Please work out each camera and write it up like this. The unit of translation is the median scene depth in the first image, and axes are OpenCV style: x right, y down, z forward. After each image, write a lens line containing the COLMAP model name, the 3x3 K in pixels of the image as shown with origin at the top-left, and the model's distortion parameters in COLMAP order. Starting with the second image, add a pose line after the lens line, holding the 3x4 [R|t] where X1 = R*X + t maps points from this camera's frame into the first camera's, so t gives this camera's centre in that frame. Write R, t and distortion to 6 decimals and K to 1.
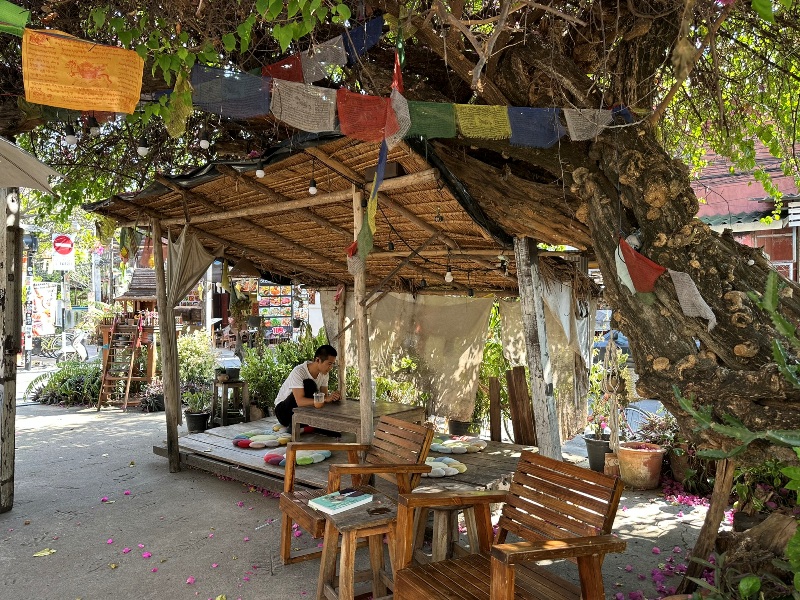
lens RADIAL K [[570.8, 0, 399.2], [0, 570.8, 312.3], [0, 0, 1]] dist [0.096147, -0.110698]
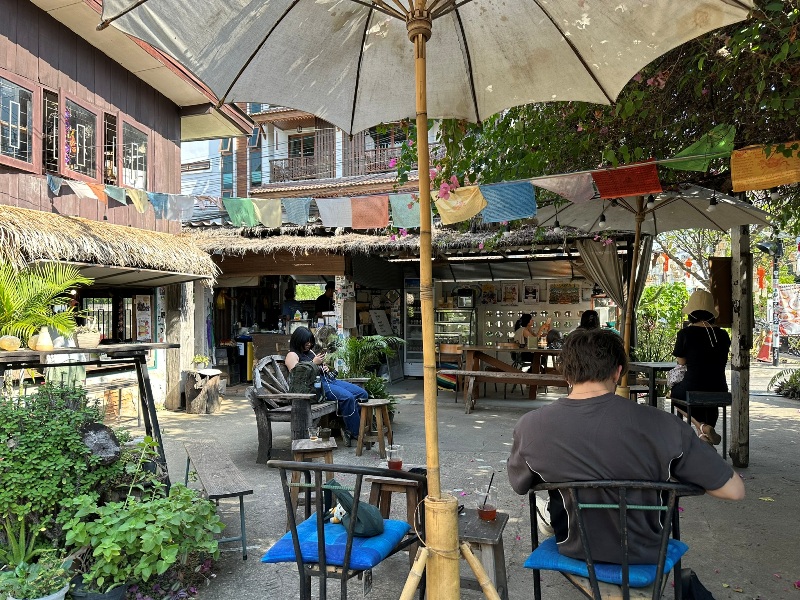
lens RADIAL K [[570.8, 0, 399.2], [0, 570.8, 312.3], [0, 0, 1]] dist [0.096147, -0.110698]
pose [[0.406319, -0.005518, -0.913715, 0.097983], [0.009175, 0.999956, -0.001958, -0.007285], [0.913685, -0.007588, 0.406352, -0.110979]]
